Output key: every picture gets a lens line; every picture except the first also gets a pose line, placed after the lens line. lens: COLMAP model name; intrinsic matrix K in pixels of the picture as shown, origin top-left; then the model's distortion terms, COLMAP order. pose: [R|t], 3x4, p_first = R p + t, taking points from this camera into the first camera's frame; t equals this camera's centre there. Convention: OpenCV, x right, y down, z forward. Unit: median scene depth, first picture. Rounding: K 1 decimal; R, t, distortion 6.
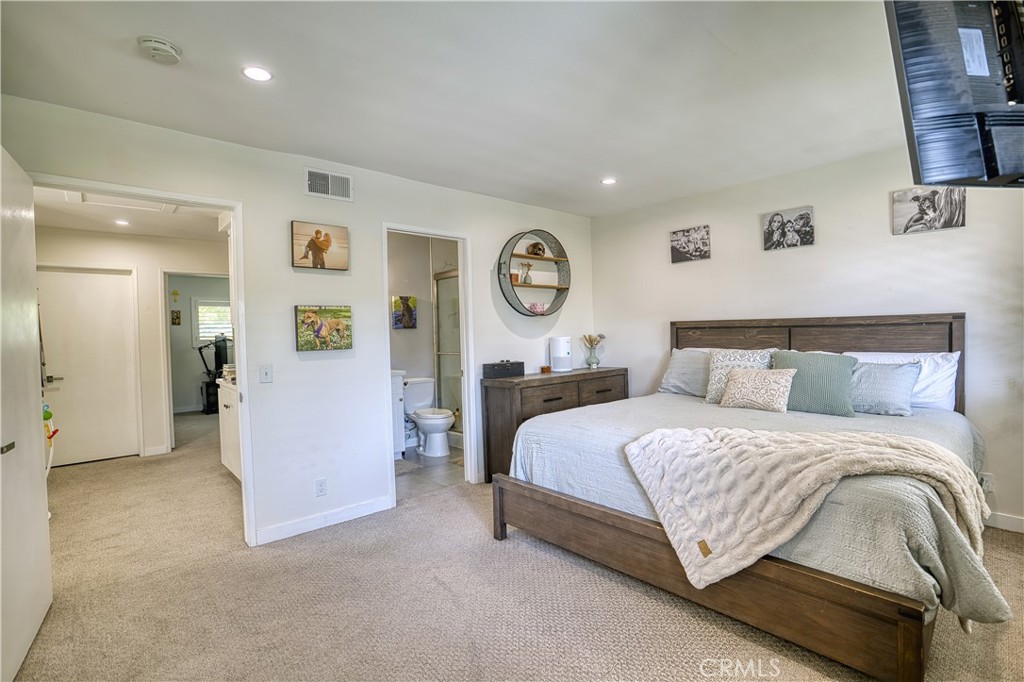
lens RADIAL K [[479.7, 0, 516.7], [0, 479.7, 341.2], [0, 0, 1]] dist [-0.062992, 0.022532]
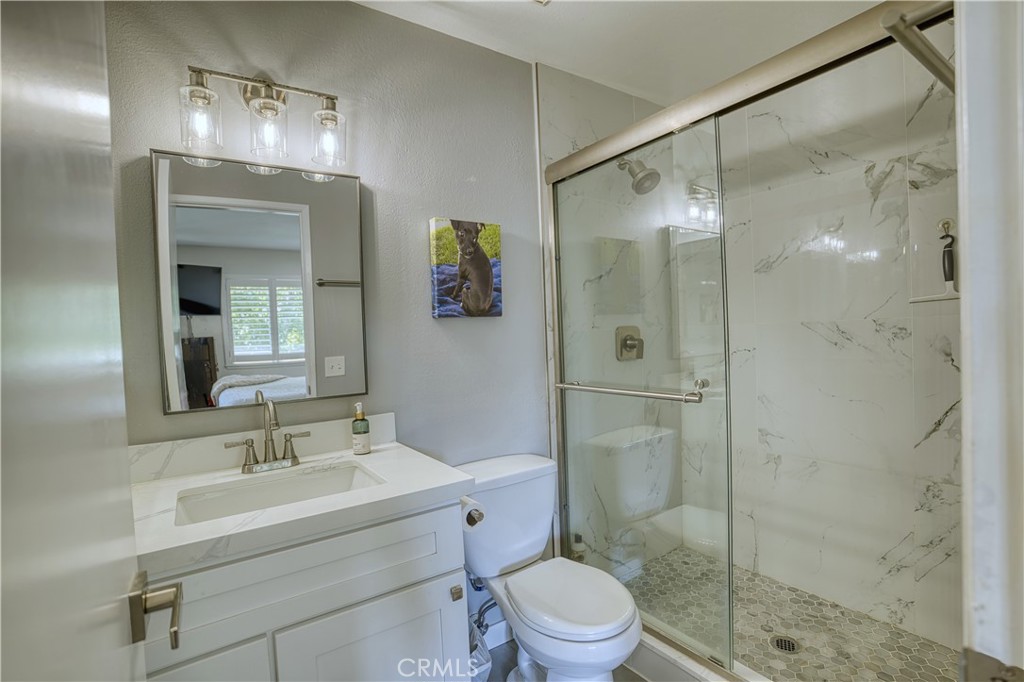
lens RADIAL K [[479.7, 0, 509.3], [0, 479.7, 342.8], [0, 0, 1]] dist [-0.062992, 0.022532]
pose [[0.988990, -0.010779, -0.147588, -0.155464], [0.011870, 0.999908, 0.006513, -0.009835], [0.147504, -0.008193, 0.989028, 0.667981]]
